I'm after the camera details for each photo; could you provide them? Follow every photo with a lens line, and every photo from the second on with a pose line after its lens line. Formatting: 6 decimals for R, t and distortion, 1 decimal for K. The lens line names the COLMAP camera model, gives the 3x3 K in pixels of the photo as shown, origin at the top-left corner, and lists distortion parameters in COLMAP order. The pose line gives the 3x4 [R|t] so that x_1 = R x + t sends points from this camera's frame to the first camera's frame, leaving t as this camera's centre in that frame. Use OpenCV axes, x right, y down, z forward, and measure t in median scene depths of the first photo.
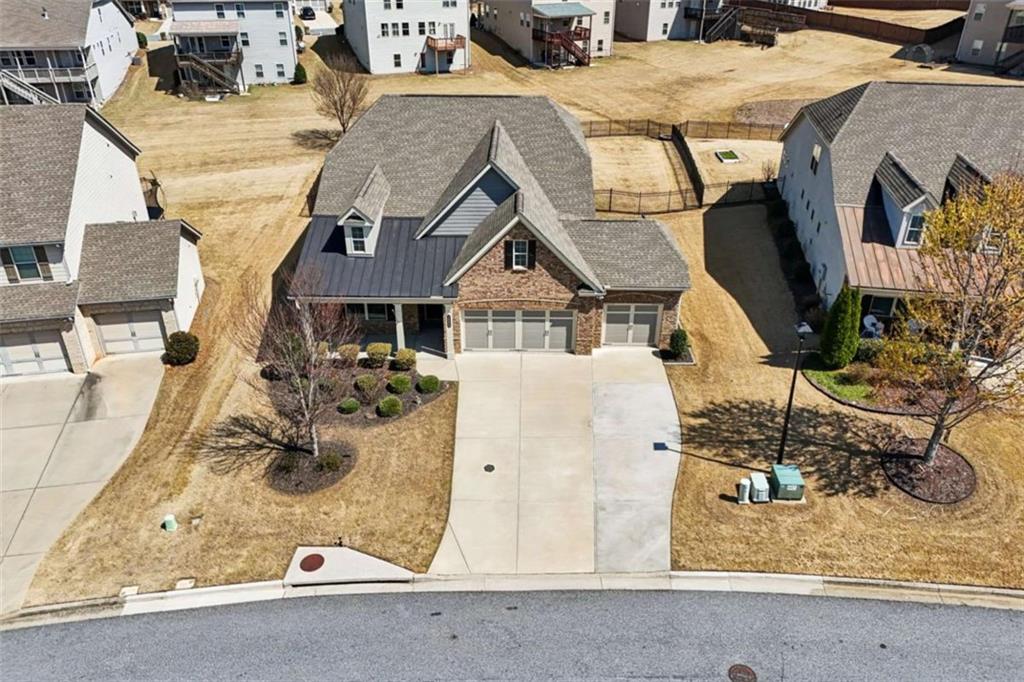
lens RADIAL K [[759.8, 0, 512.0], [0, 759.8, 341.0], [0, 0, 1]] dist [0.095156, -0.119671]
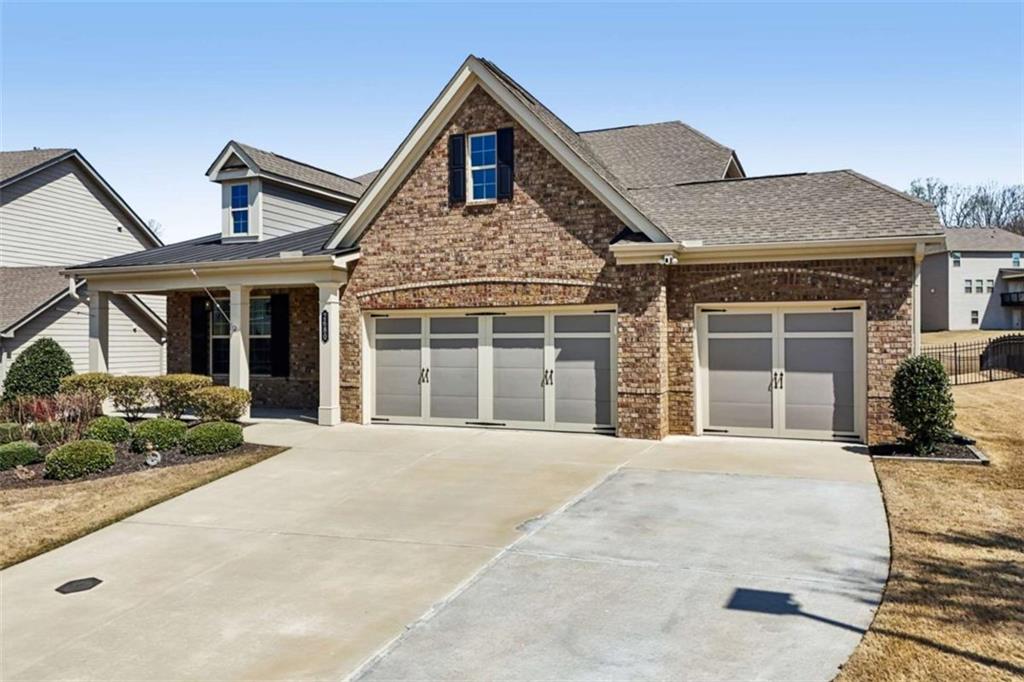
lens RADIAL K [[759.8, 0, 512.0], [0, 759.8, 341.0], [0, 0, 1]] dist [0.095156, -0.119671]
pose [[0.926993, -0.007407, -0.375006, 0.186025], [-0.171242, 0.881166, -0.440706, 0.159994], [0.333707, 0.472749, 0.815566, 0.680126]]
